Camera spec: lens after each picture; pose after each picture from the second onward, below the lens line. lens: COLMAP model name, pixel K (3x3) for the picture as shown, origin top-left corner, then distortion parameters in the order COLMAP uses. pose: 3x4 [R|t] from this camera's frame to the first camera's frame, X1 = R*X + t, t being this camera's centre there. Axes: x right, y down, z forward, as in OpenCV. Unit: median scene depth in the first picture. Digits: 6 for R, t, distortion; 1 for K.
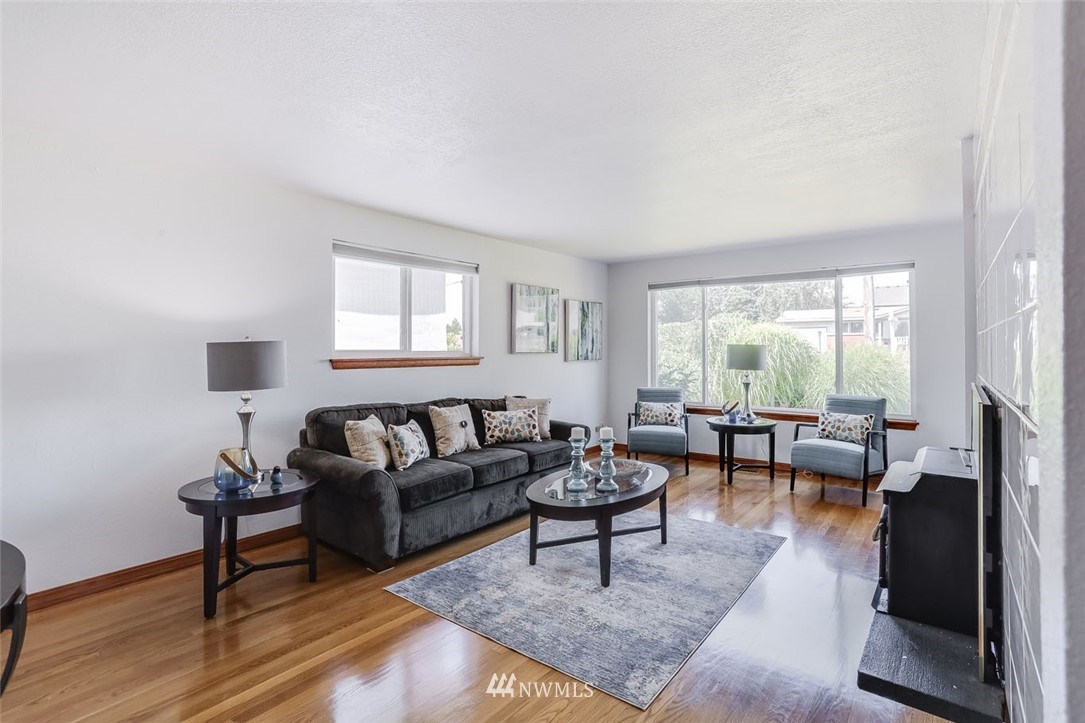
lens RADIAL K [[522.2, 0, 538.9], [0, 522.2, 353.0], [0, 0, 1]] dist [-0.082122, 0.031416]
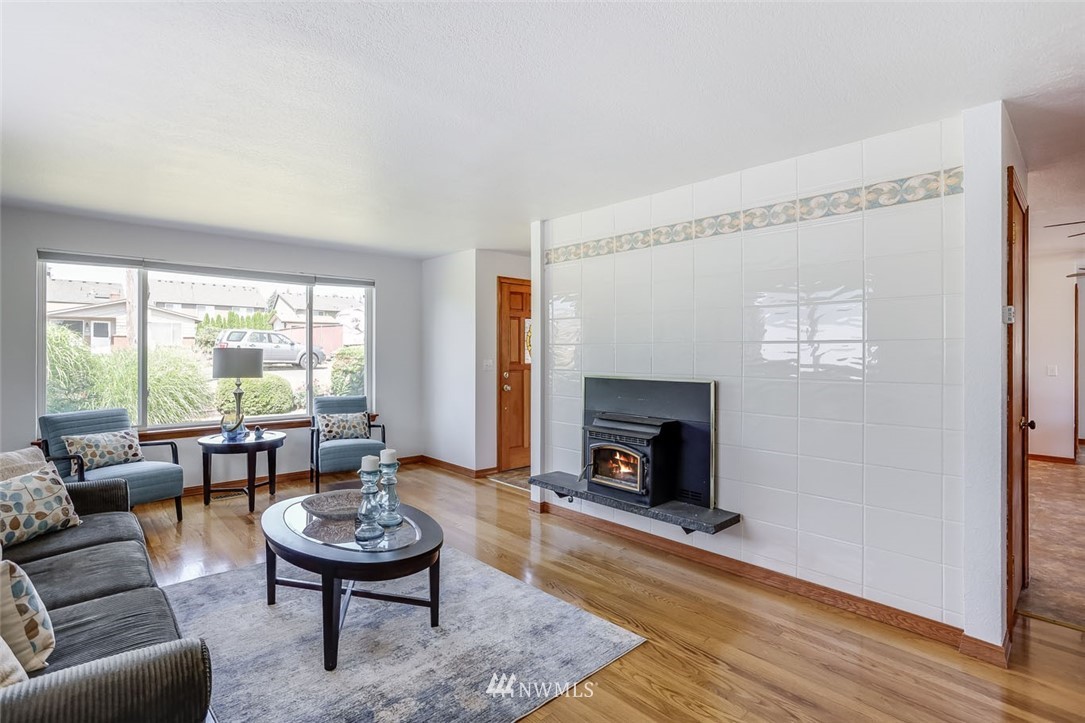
lens RADIAL K [[521.1, 0, 542.5], [0, 521.1, 361.5], [0, 0, 1]] dist [-0.021036, 0.016934]
pose [[0.144106, -0.012422, 0.989484, -0.433851], [0.003378, 0.999922, 0.012061, -0.004027], [-0.989557, 0.001605, 0.144136, 0.417884]]
